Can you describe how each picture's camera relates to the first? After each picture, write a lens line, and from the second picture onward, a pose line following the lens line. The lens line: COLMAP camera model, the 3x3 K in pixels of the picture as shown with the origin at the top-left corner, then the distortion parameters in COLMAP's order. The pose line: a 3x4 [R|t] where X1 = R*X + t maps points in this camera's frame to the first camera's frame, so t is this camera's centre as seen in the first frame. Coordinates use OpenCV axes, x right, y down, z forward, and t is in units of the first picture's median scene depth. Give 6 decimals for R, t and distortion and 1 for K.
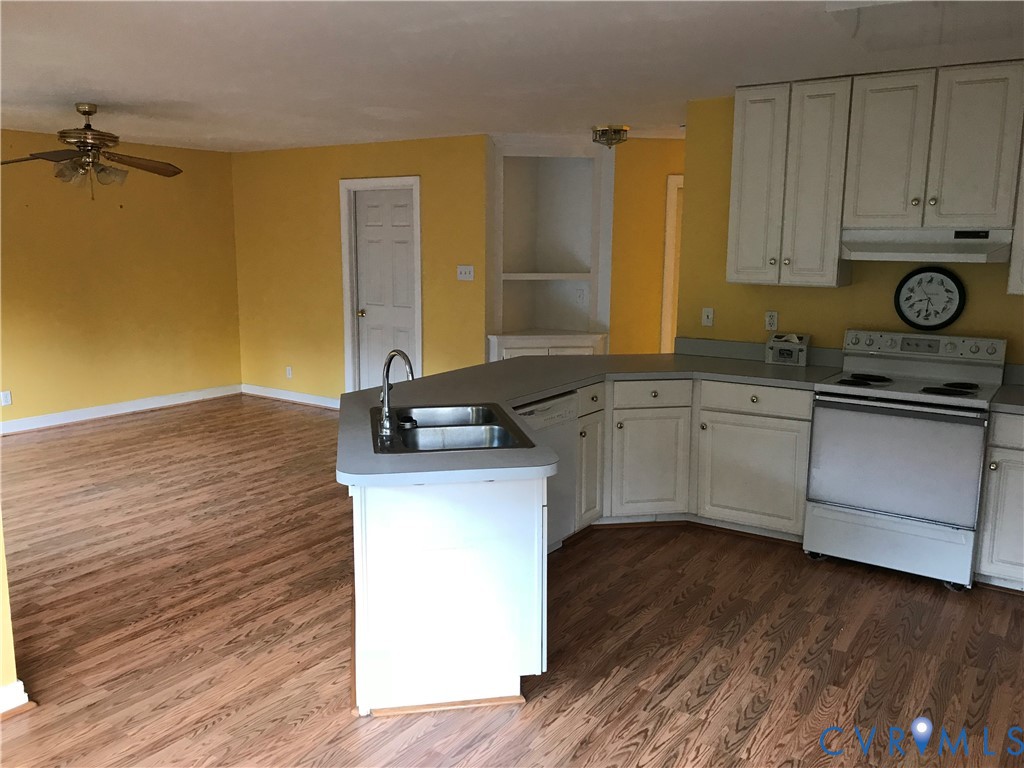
lens RADIAL K [[848.7, 0, 511.4], [0, 848.7, 383.9], [0, 0, 1]] dist [0.017570, -0.065447]
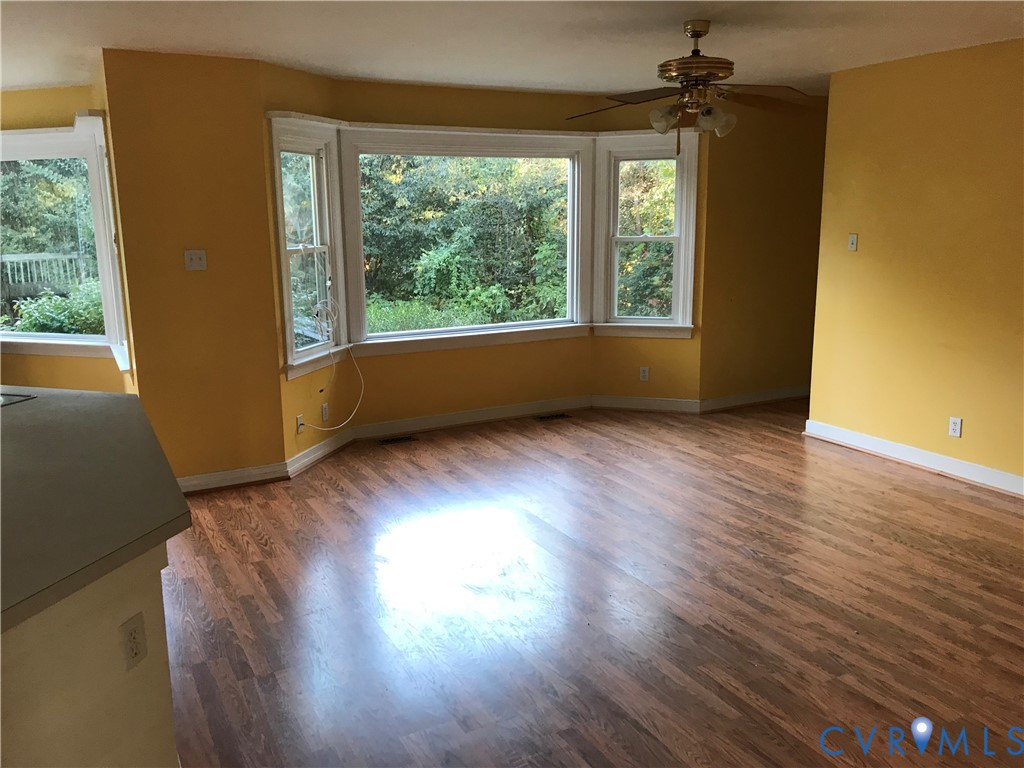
lens RADIAL K [[848.7, 0, 511.3], [0, 848.7, 384.5], [0, 0, 1]] dist [0.017570, -0.065447]
pose [[-0.463489, 0.180587, -0.867506, 0.348881], [-0.144894, 0.950390, 0.275254, -0.277397], [0.874176, 0.253273, -0.414329, 1.633709]]
